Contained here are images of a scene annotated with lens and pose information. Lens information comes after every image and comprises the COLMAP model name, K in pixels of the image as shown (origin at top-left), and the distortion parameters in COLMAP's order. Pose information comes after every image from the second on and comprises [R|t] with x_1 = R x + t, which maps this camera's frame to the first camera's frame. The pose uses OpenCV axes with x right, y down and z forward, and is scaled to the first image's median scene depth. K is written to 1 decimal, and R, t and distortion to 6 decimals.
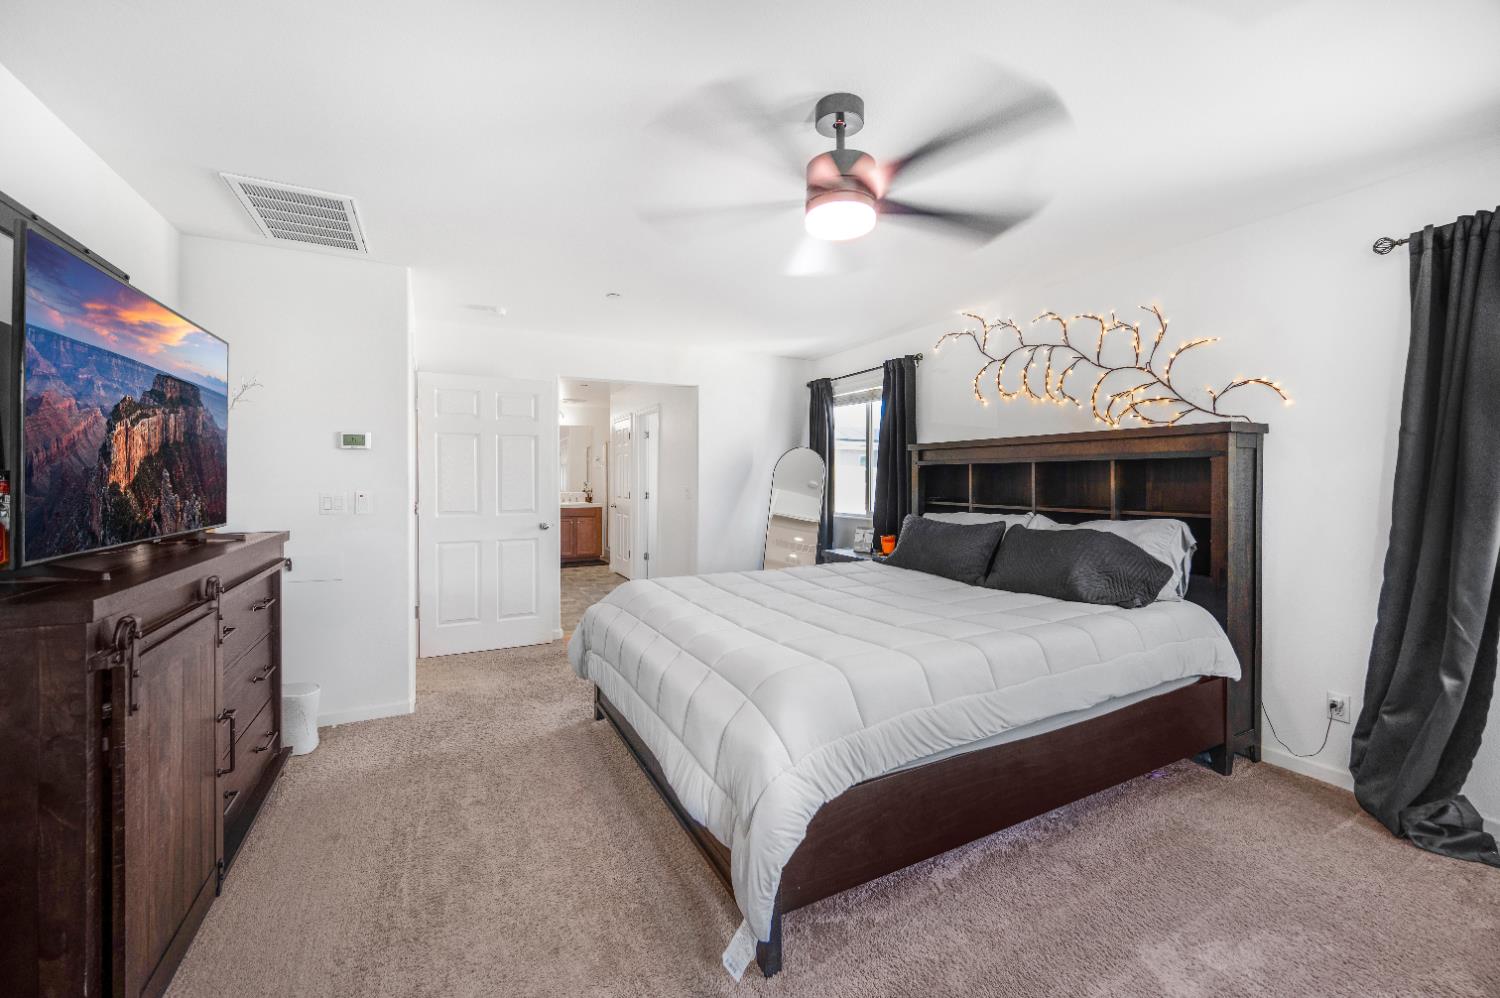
lens RADIAL K [[596.3, 0, 751.2], [0, 596.3, 490.7], [0, 0, 1]] dist [0.003479, -0.001106]
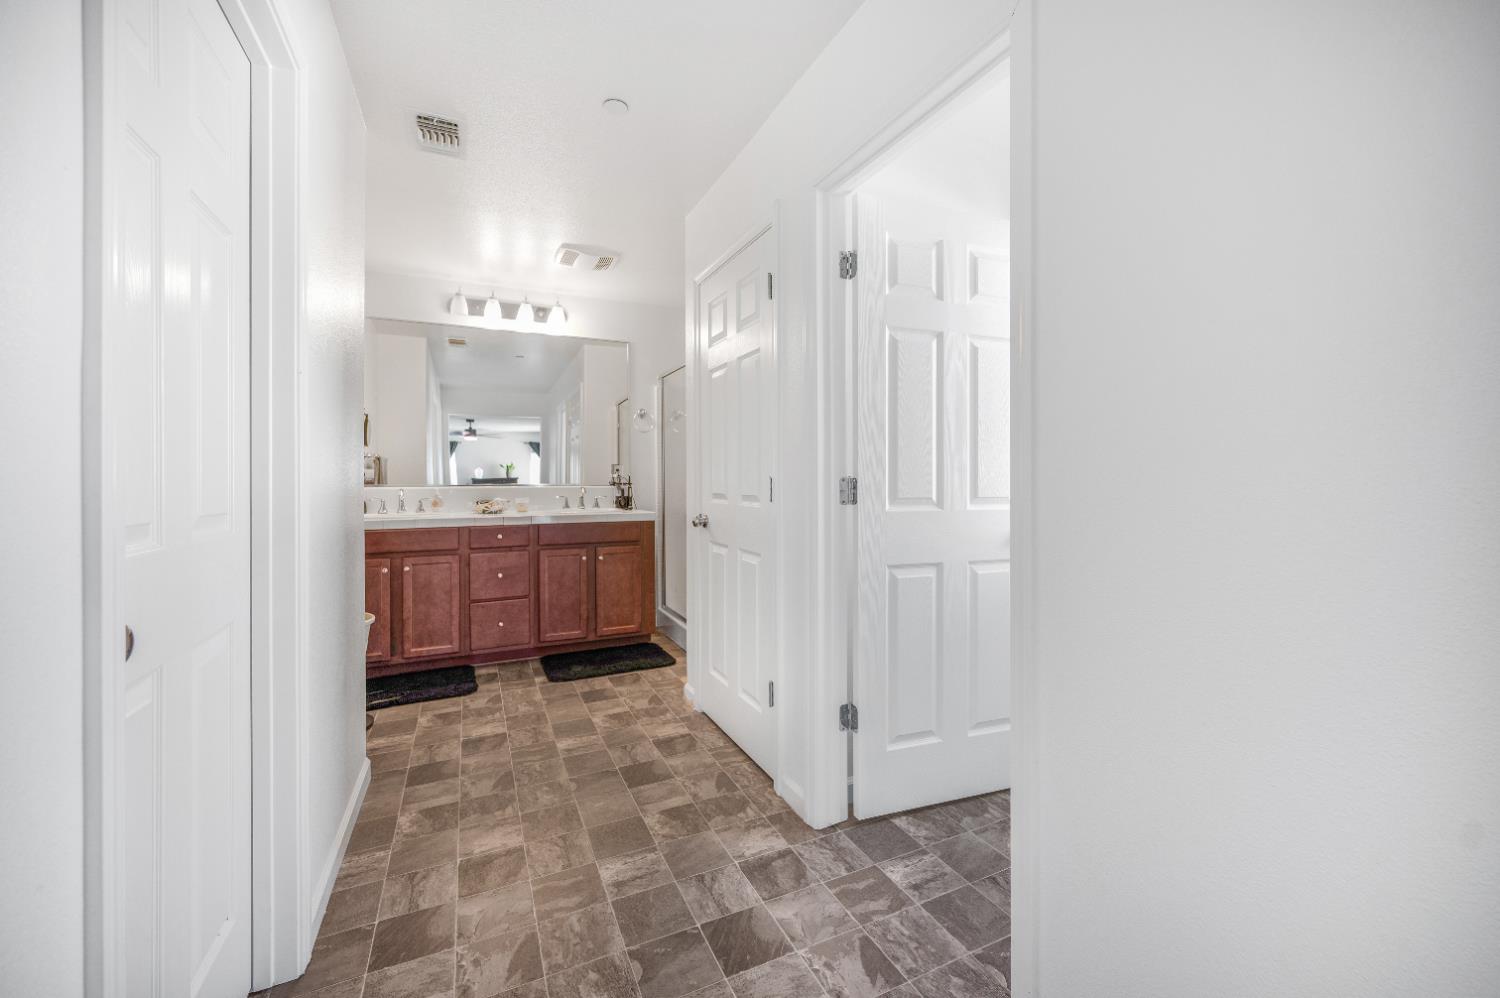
lens RADIAL K [[596.3, 0, 749.7], [0, 596.3, 490.8], [0, 0, 1]] dist [0.003479, -0.001106]
pose [[0.999348, 0.000943, -0.036100, -0.166227], [-0.000945, 1.000000, -0.000049, 0.006275], [0.036100, 0.000083, 0.999348, 0.573981]]
